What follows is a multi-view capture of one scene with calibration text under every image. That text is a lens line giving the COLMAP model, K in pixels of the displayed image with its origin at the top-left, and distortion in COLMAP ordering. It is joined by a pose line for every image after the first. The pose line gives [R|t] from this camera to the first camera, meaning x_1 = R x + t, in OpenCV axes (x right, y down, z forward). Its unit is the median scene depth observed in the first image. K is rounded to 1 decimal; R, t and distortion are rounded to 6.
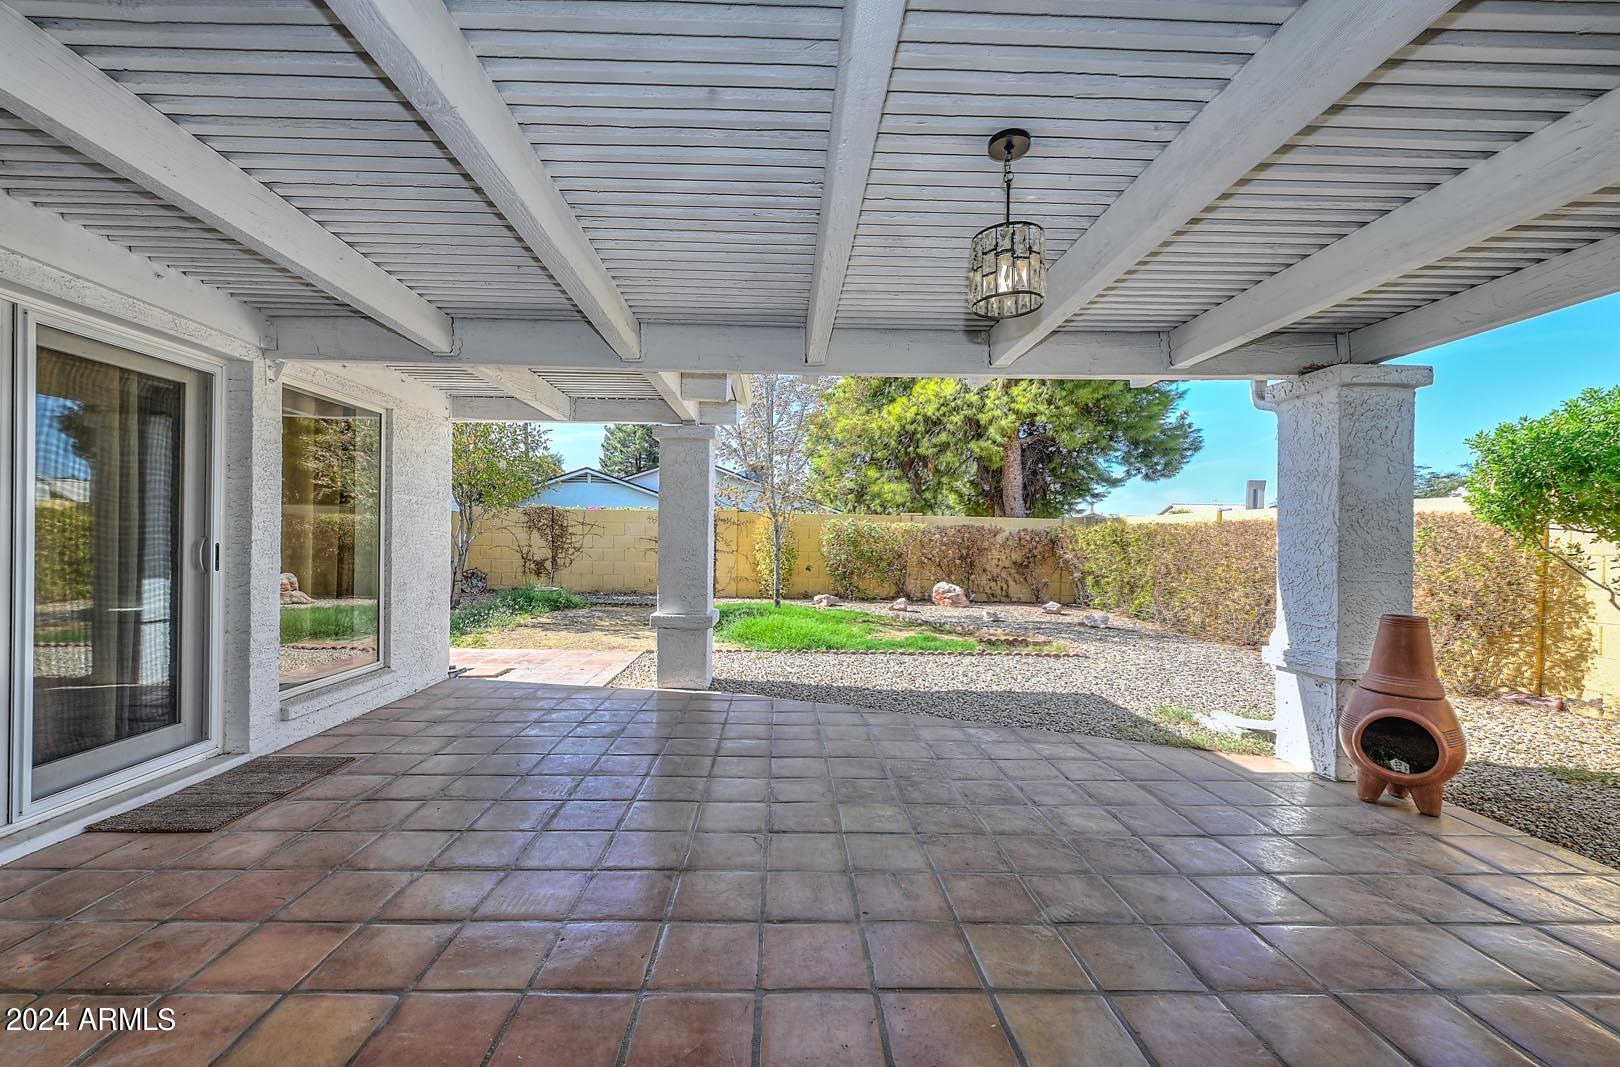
lens RADIAL K [[639.1, 0, 790.4], [0, 639.1, 542.1], [0, 0, 1]] dist [0.005108, -0.001072]
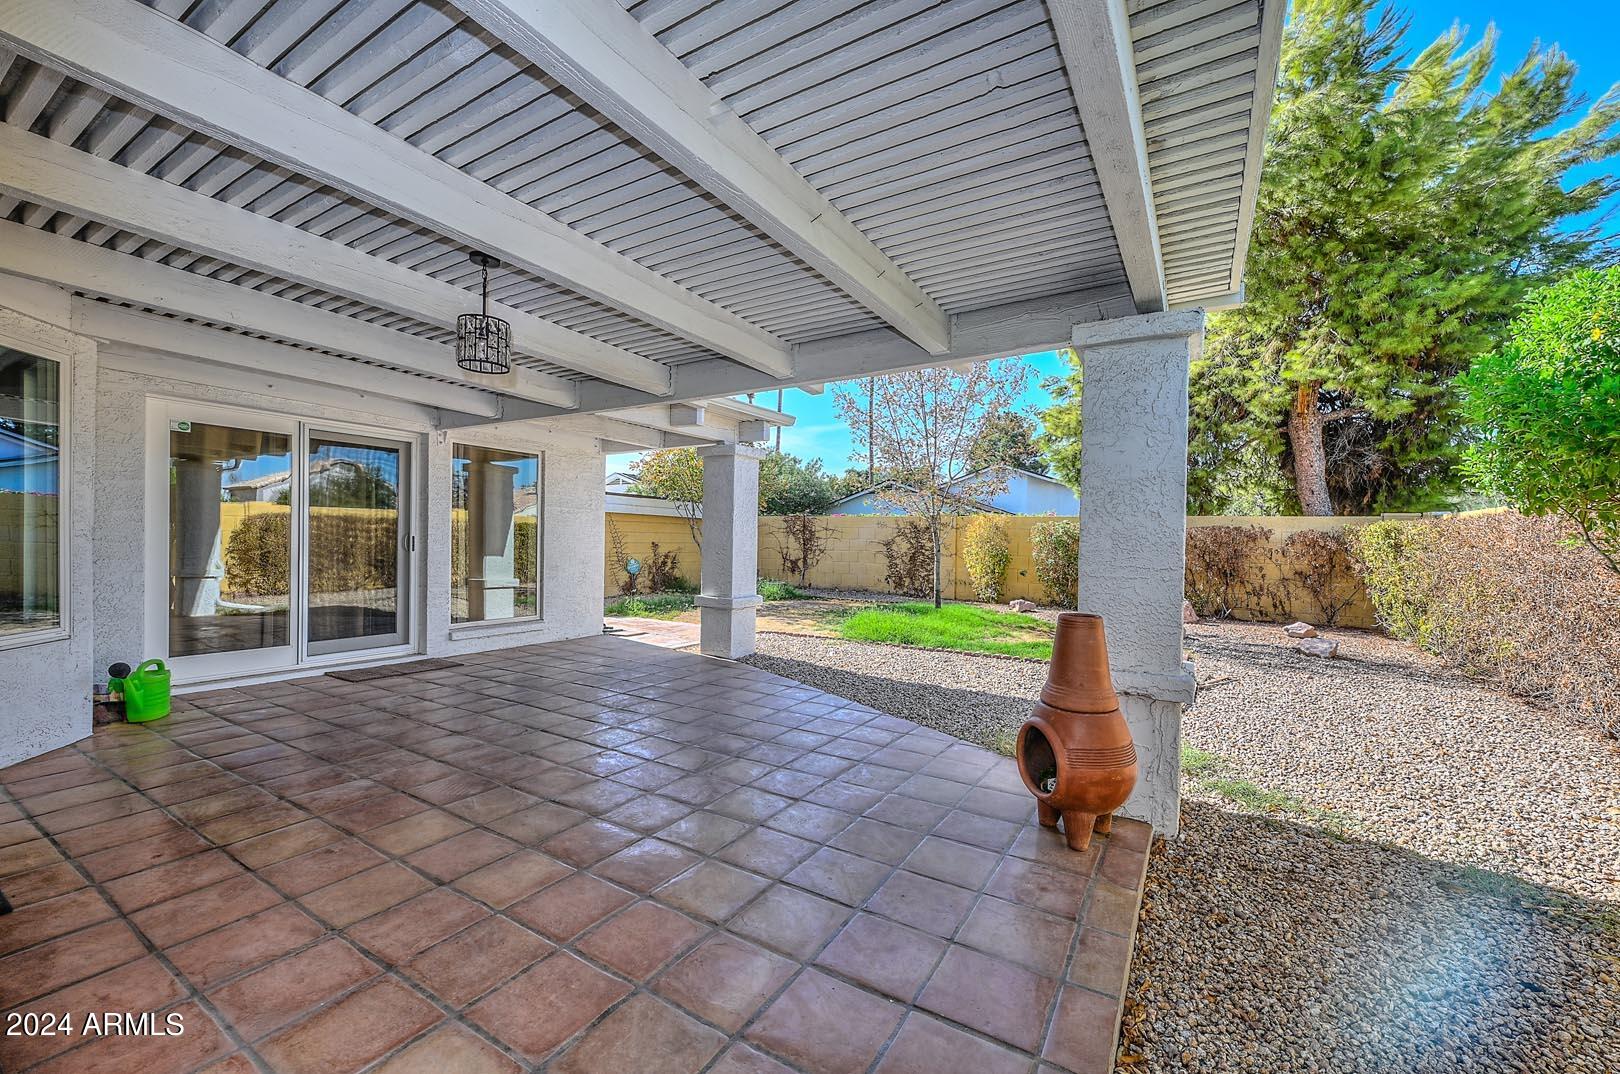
lens RADIAL K [[639.1, 0, 815.7], [0, 639.1, 545.8], [0, 0, 1]] dist [0.005108, -0.001072]
pose [[0.845488, 0.005073, -0.533970, 0.332079], [-0.008983, 0.999949, -0.004723, 0.009107], [0.533919, 0.008790, 0.845490, 0.026328]]
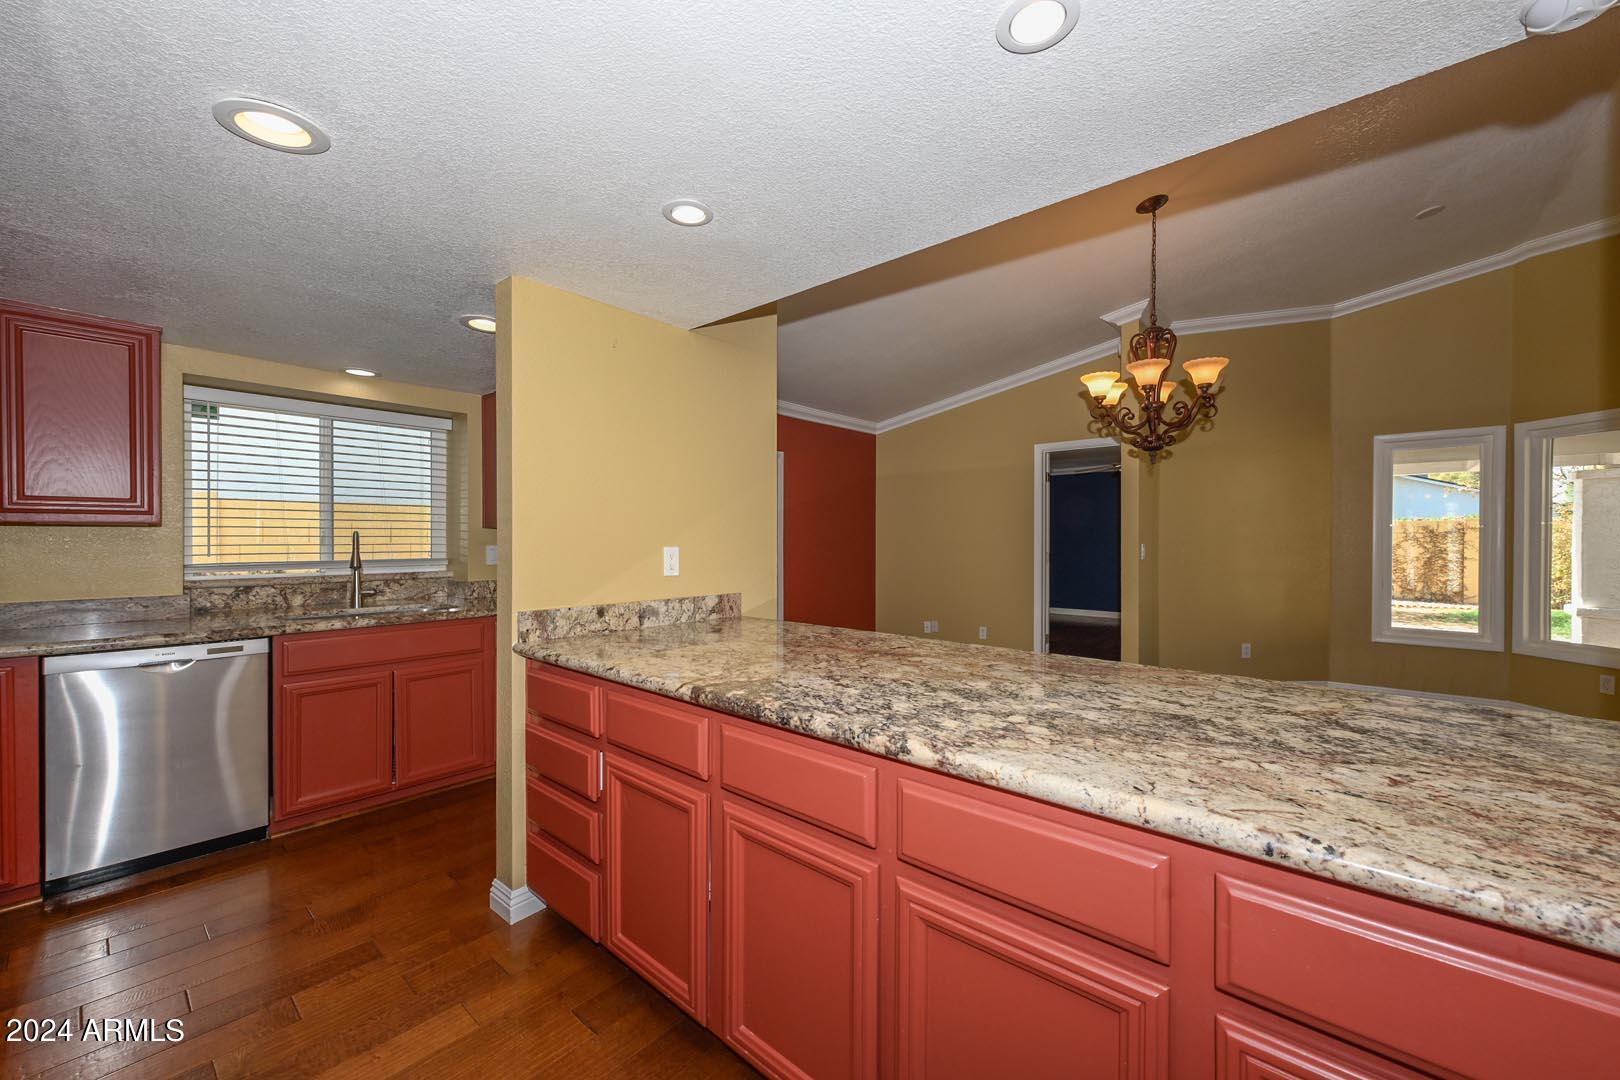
lens RADIAL K [[627.9, 0, 810.9], [0, 627.9, 547.2], [0, 0, 1]] dist [0.003547, -0.001945]
pose [[0.740962, -0.003467, -0.671538, -0.265362], [0.005579, 0.999984, 0.000993, -0.013572], [0.671524, -0.004482, 0.740969, -0.550408]]
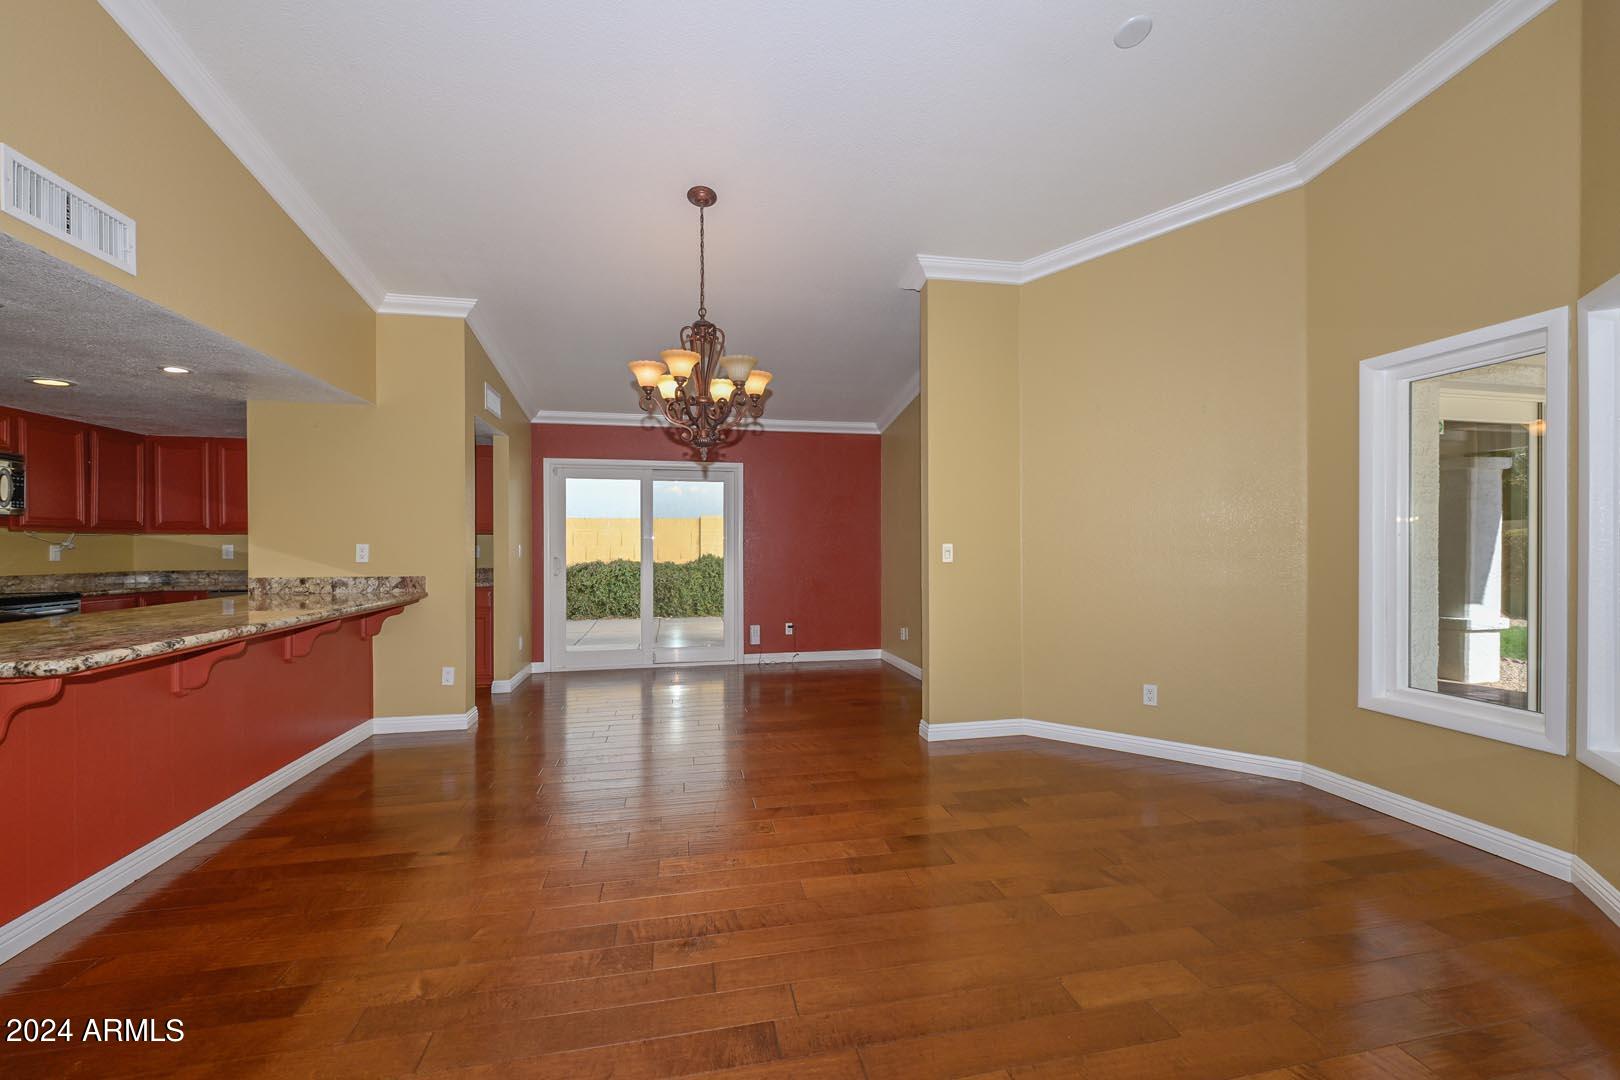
lens RADIAL K [[627.9, 0, 808.6], [0, 627.9, 546.5], [0, 0, 1]] dist [0.003547, -0.001945]
pose [[0.182608, -0.010841, -0.983126, -0.025388], [-0.000743, 0.999937, -0.011165, -0.007800], [0.983186, 0.002769, 0.182588, -0.186296]]
